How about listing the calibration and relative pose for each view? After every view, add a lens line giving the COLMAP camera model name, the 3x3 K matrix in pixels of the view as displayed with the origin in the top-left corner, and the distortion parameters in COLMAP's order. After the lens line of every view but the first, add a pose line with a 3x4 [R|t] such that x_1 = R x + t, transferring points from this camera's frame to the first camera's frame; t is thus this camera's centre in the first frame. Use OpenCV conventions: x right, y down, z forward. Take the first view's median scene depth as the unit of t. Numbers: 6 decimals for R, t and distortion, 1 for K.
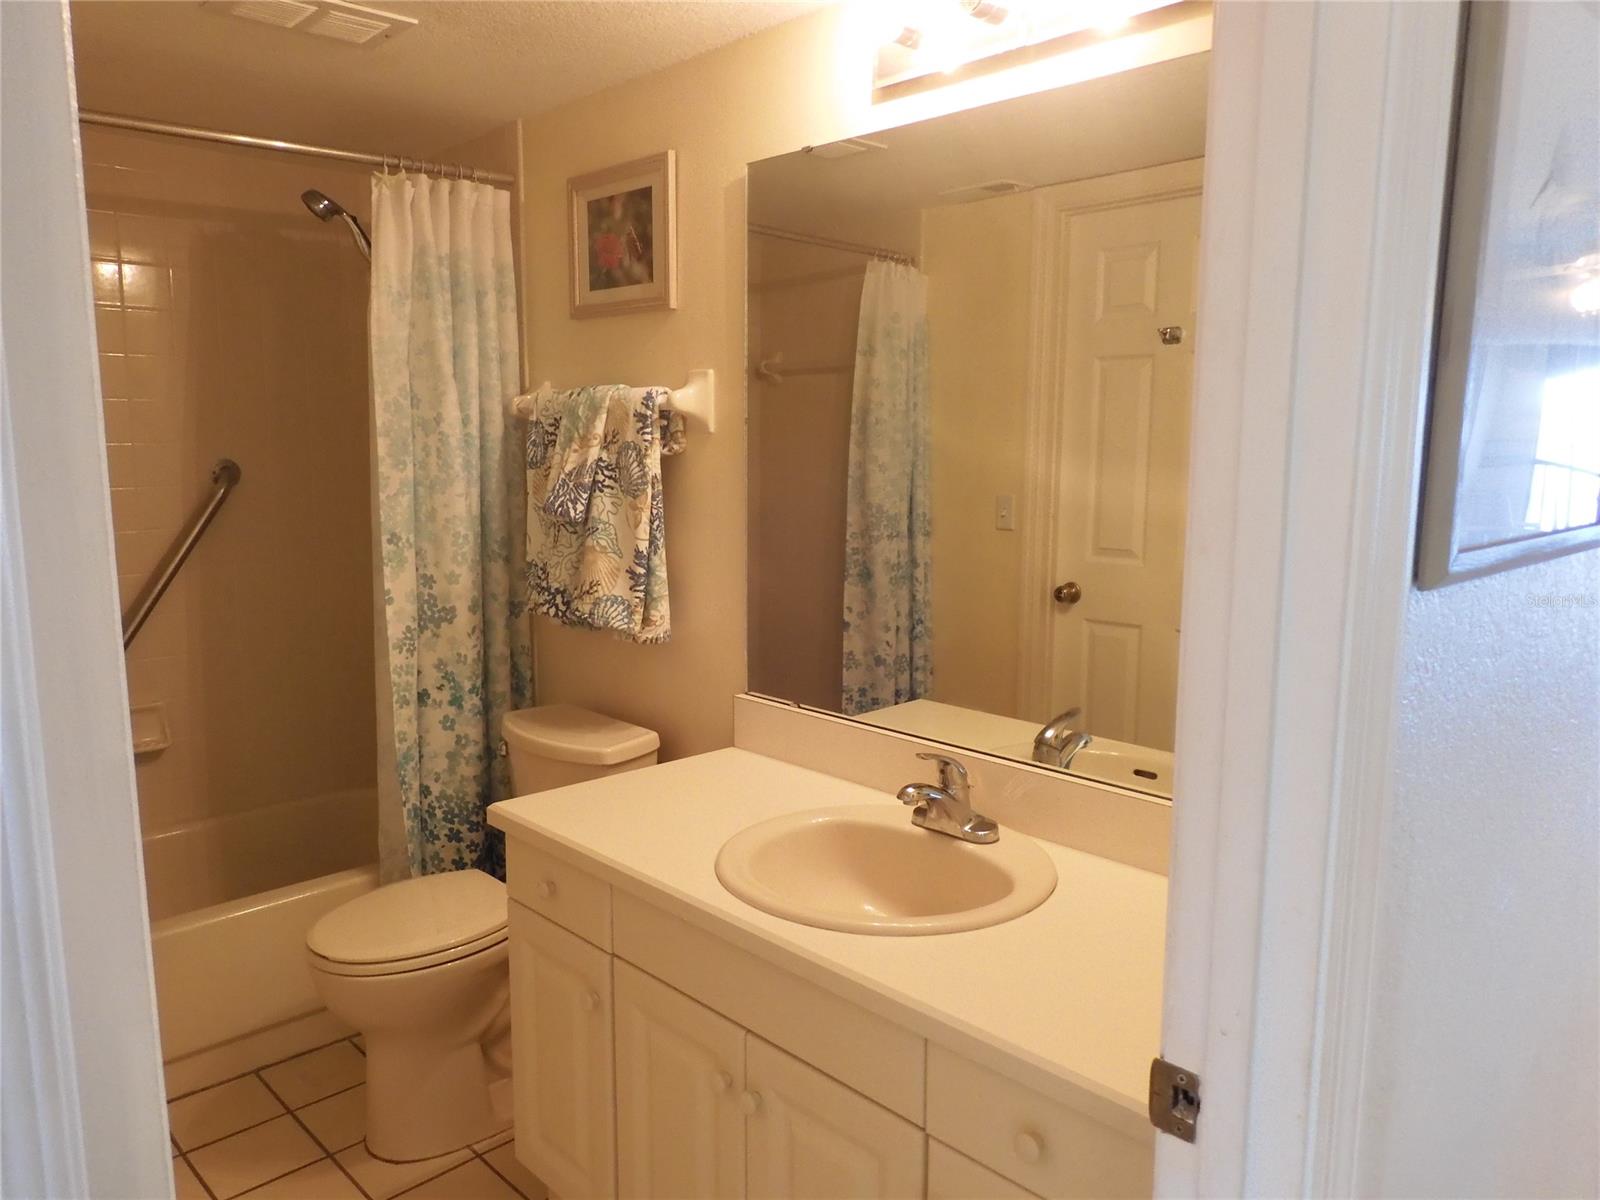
lens RADIAL K [[1143.9, 0, 797.7], [0, 1143.9, 596.1], [0, 0, 1]] dist [-0.001303, 0.000099]
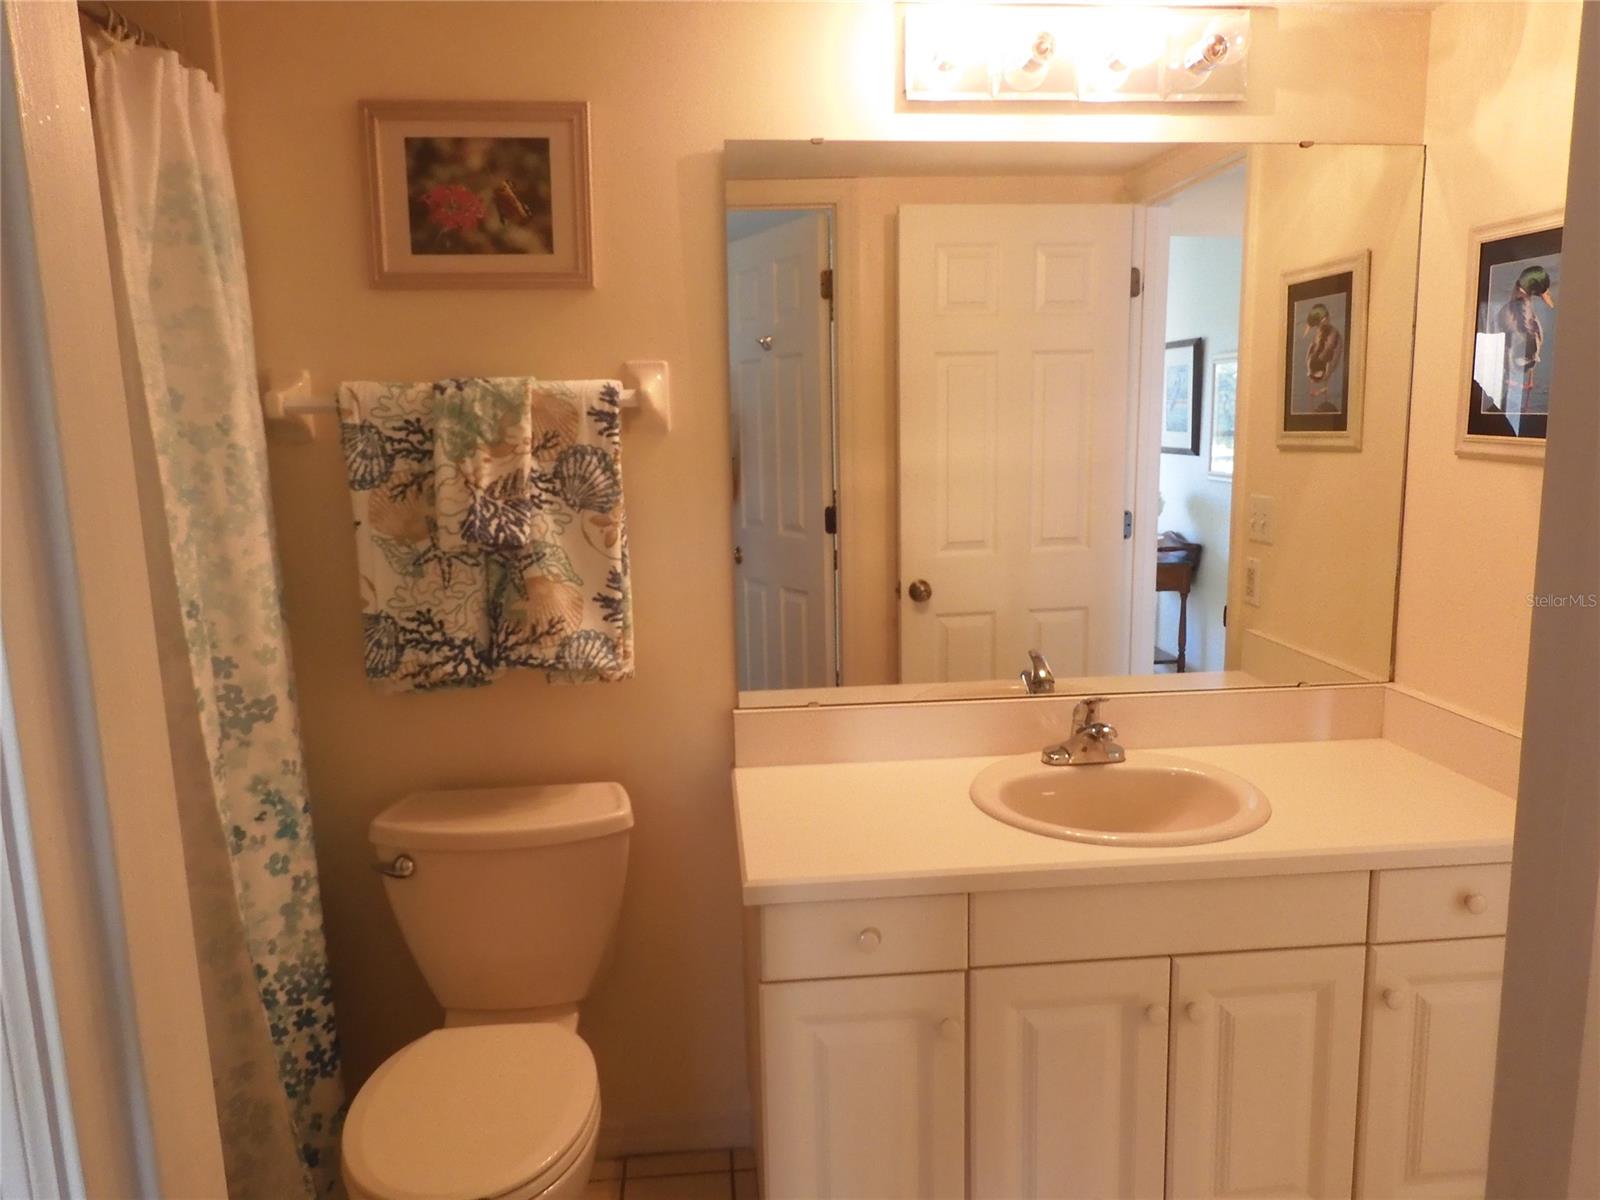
lens RADIAL K [[1143.9, 0, 797.7], [0, 1143.9, 596.1], [0, 0, 1]] dist [-0.001303, 0.000099]
pose [[0.624532, -0.139148, 0.768504, -0.662308], [0.133844, 0.988512, 0.070213, -0.059761], [-0.769445, 0.059009, 0.635981, 0.331804]]
